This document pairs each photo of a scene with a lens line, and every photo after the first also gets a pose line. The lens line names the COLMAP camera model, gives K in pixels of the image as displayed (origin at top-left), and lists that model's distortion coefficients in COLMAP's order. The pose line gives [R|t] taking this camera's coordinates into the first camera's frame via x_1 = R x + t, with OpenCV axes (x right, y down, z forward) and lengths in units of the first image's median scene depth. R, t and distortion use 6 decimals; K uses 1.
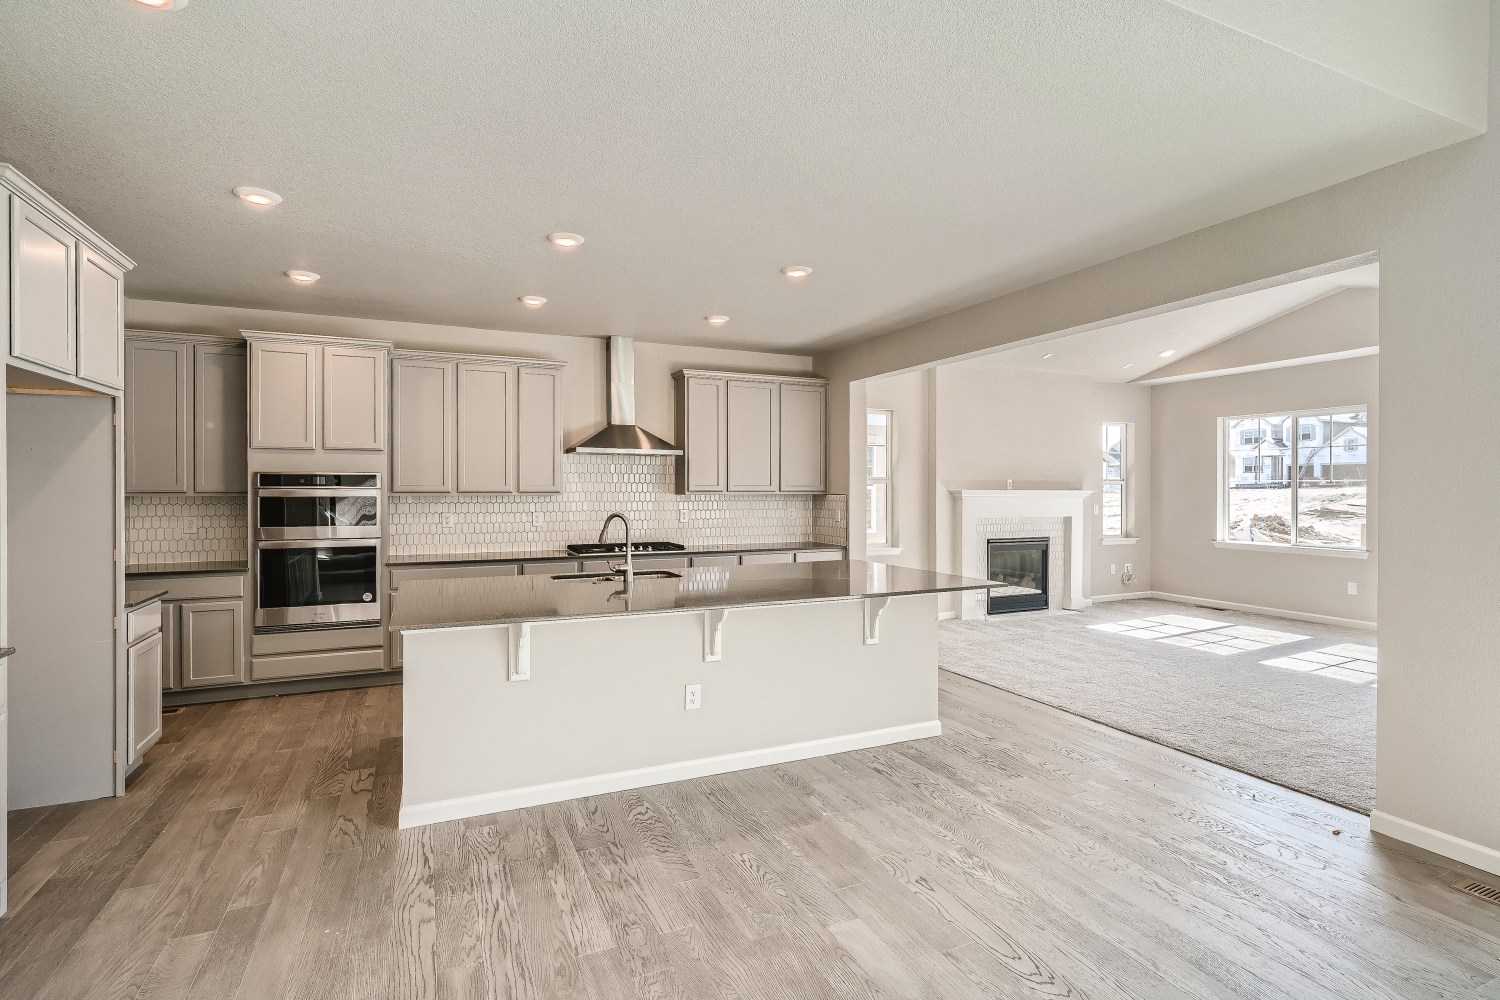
lens RADIAL K [[719.3, 0, 749.9], [0, 719.3, 491.8], [0, 0, 1]] dist [0.000238, 0.000465]
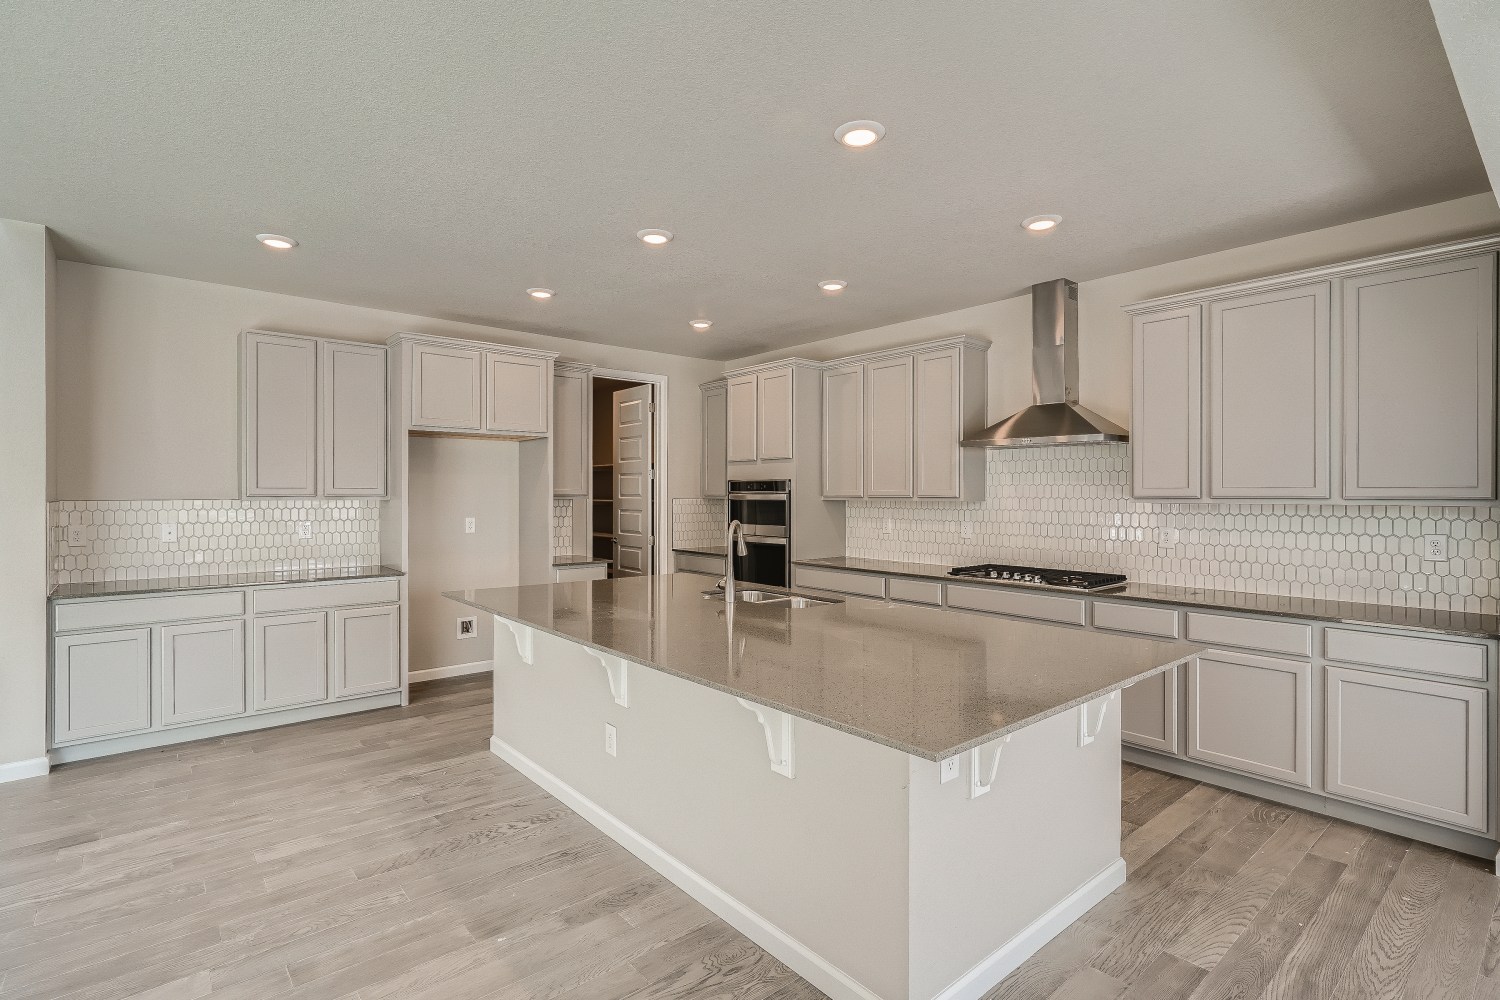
lens RADIAL K [[719.3, 0, 744.7], [0, 719.3, 495.2], [0, 0, 1]] dist [0.000238, 0.000465]
pose [[0.275013, 0.001274, -0.961440, 0.357468], [-0.004486, 0.999990, 0.000042, -0.000576], [0.961430, 0.004302, 0.275016, 0.425234]]
